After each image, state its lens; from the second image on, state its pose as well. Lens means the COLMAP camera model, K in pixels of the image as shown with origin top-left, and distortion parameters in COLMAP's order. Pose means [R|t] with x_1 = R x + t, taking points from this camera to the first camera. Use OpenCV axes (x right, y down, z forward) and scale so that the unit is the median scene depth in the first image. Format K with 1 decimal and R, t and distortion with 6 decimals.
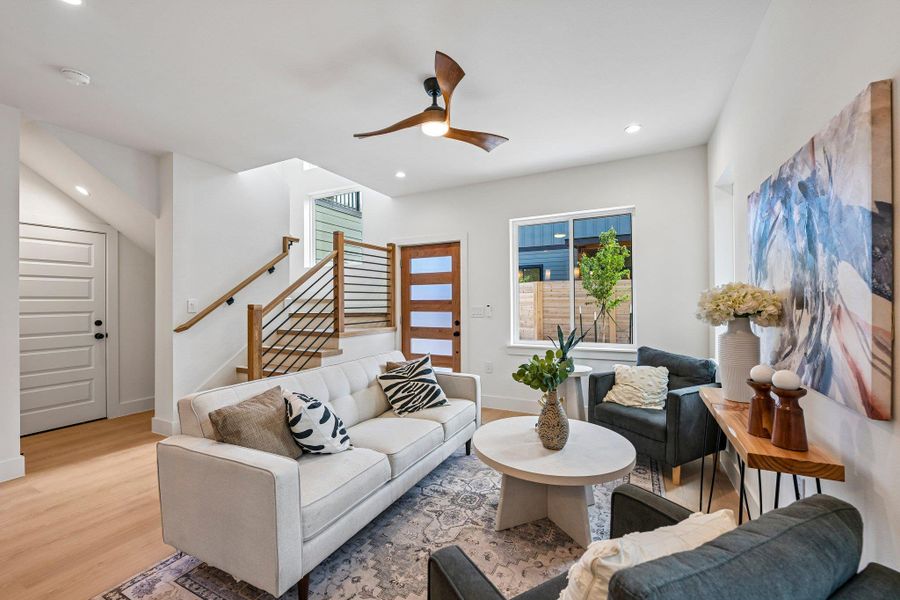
lens RADIAL K [[370.8, 0, 451.3], [0, 370.8, 302.6], [0, 0, 1]] dist [-0.000100, -0.000843]
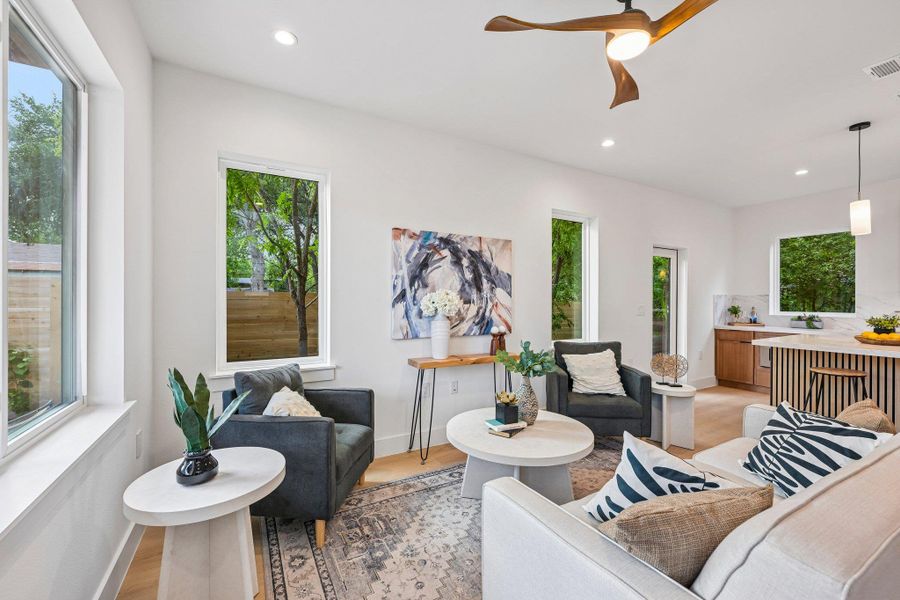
lens RADIAL K [[370.8, 0, 450.9], [0, 370.8, 299.8], [0, 0, 1]] dist [-0.000100, -0.000843]
pose [[-0.831318, 0.001090, 0.555796, -0.274305], [-0.000378, 0.999997, -0.002528, -0.003120], [-0.555796, -0.002311, -0.831315, 3.168663]]
